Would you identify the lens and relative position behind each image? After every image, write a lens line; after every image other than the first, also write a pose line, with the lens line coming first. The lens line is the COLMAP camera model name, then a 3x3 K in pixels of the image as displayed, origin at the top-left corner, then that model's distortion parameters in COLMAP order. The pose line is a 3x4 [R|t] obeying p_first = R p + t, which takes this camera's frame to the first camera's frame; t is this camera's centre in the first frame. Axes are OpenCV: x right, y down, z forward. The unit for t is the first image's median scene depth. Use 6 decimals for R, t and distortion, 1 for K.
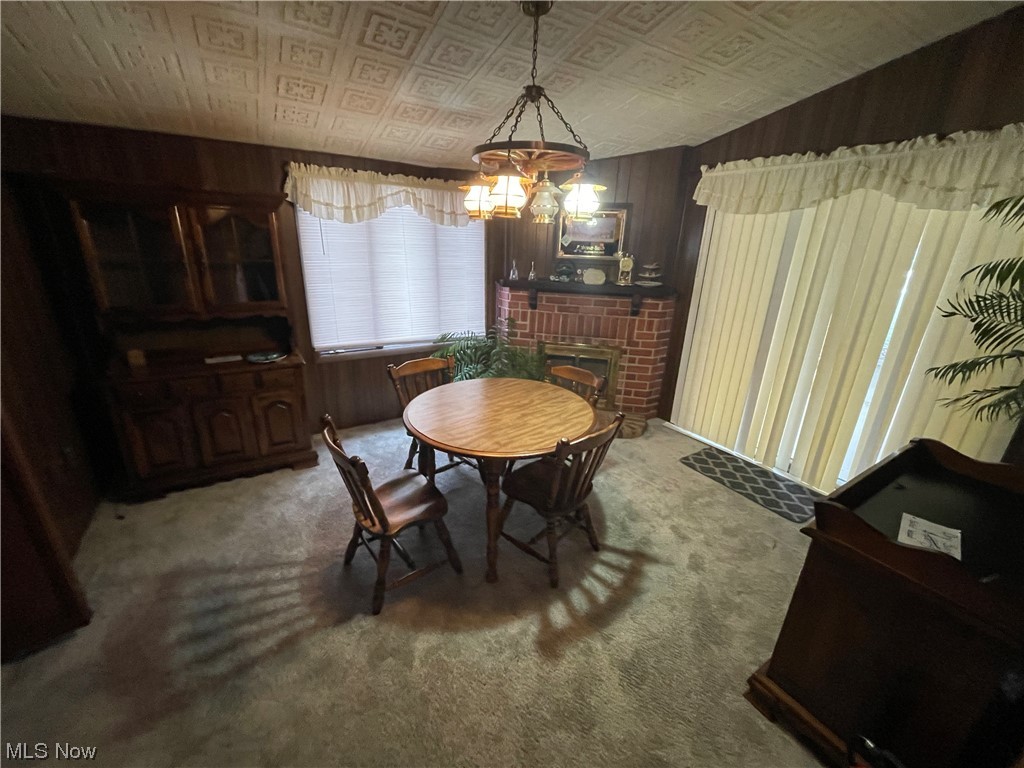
lens RADIAL K [[408.4, 0, 512.0], [0, 408.4, 384.0], [0, 0, 1]] dist [-0.001817, -0.000161]
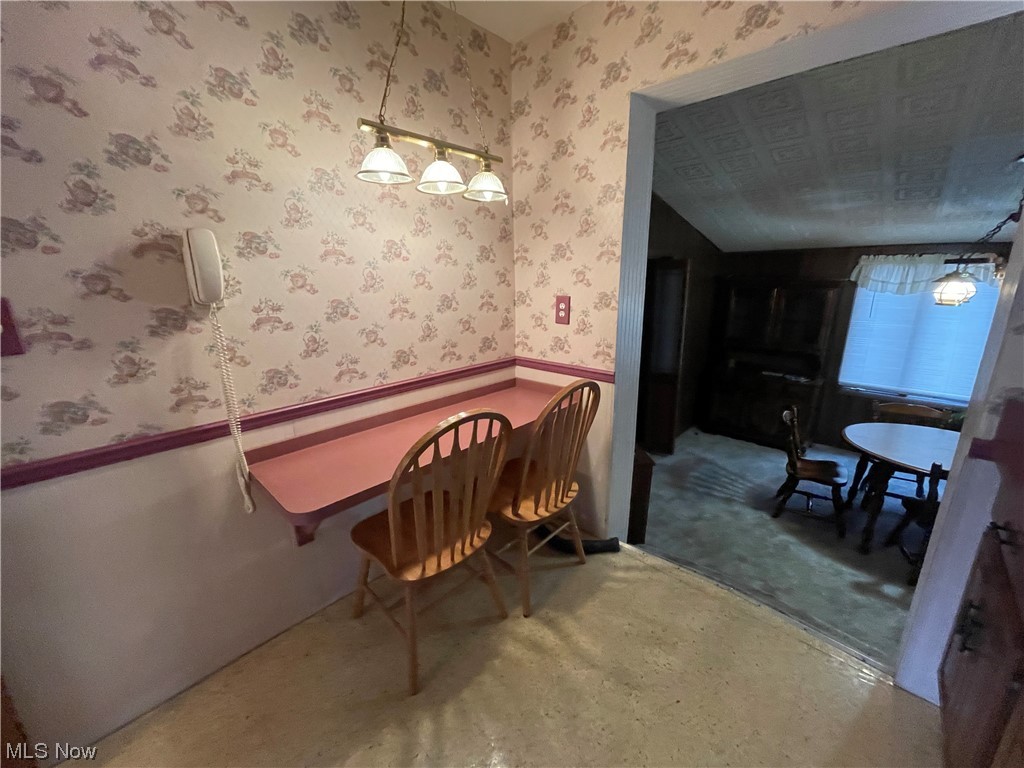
lens RADIAL K [[408.4, 0, 512.0], [0, 408.4, 384.0], [0, 0, 1]] dist [-0.001817, -0.000161]
pose [[0.245839, 0.206991, -0.946952, 0.842646], [-0.307904, 0.943011, 0.126195, 0.128658], [0.919107, 0.260547, 0.295562, -0.637562]]
